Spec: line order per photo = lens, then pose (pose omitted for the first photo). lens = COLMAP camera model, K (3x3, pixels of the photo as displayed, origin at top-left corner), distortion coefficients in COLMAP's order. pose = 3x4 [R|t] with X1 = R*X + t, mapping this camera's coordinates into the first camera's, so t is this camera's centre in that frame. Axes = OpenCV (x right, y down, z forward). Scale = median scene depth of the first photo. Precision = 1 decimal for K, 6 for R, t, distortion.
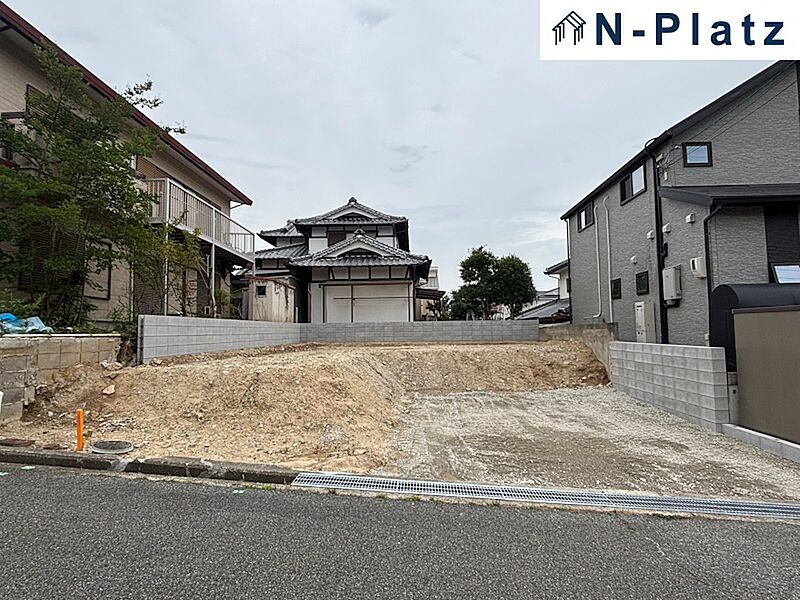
lens RADIAL K [[463.9, 0, 400.7], [0, 463.9, 297.5], [0, 0, 1]] dist [0.026893, -0.032644]
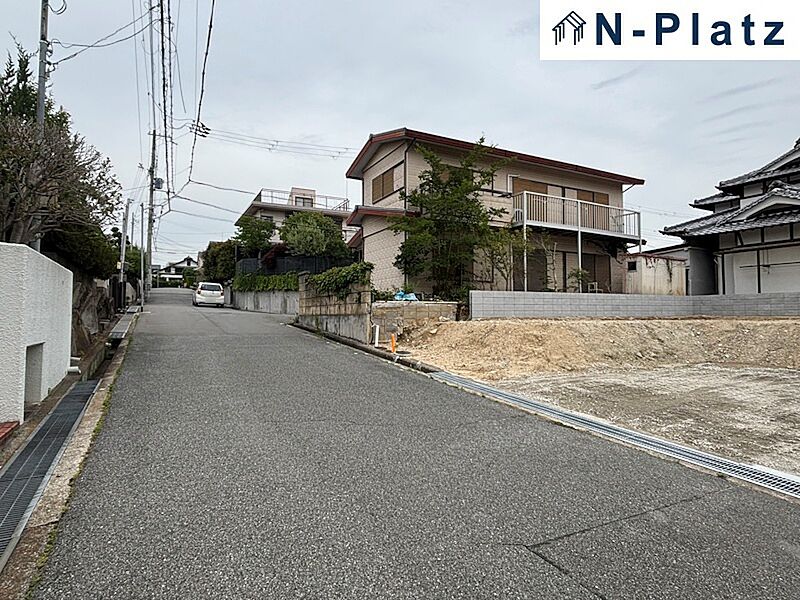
lens RADIAL K [[463.9, 0, 400.7], [0, 463.9, 297.5], [0, 0, 1]] dist [0.026893, -0.032644]
pose [[0.504947, -0.021525, -0.862882, 0.482918], [0.059973, 0.998148, 0.010196, 0.020018], [0.861064, -0.056898, 0.505303, -0.019378]]
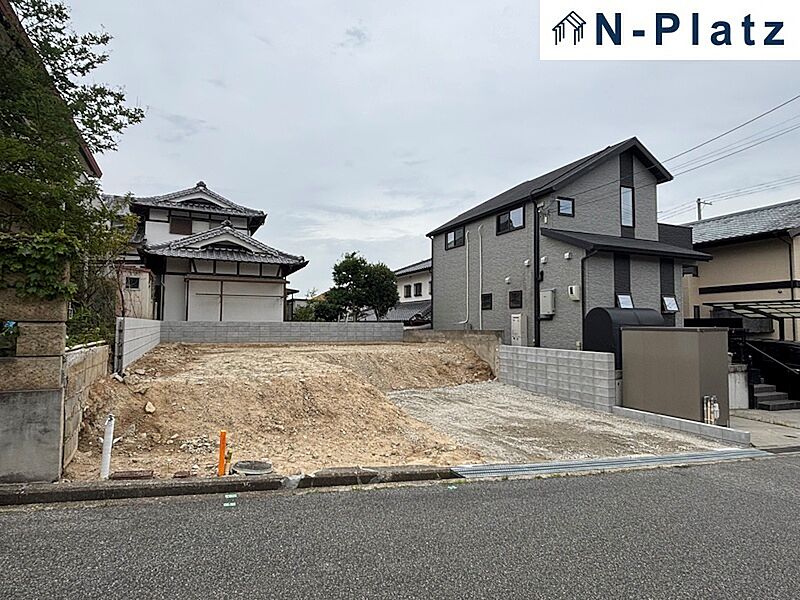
lens RADIAL K [[463.3, 0, 400.0], [0, 463.3, 300.0], [0, 0, 1]] dist [0.039954, -0.049601]
pose [[0.891017, 0.045562, 0.451677, -0.330249], [-0.052742, 0.998603, 0.003311, -0.016012], [-0.450895, -0.026772, 0.892175, 0.010252]]
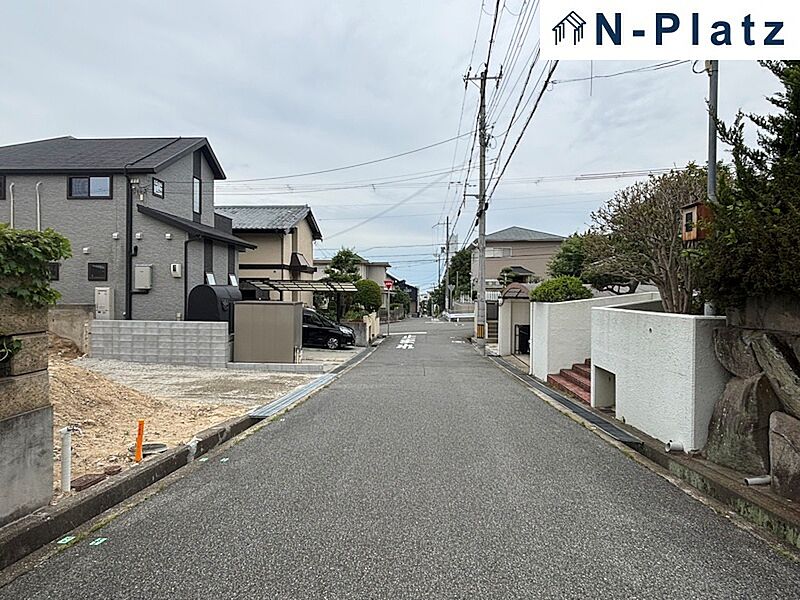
lens RADIAL K [[464.4, 0, 398.1], [0, 464.4, 299.1], [0, 0, 1]] dist [0.023564, -0.048411]
pose [[0.008001, -0.001586, 0.999967, -0.687786], [-0.083809, 0.996479, 0.002251, -0.026572], [-0.996450, -0.083824, 0.007840, 0.190961]]
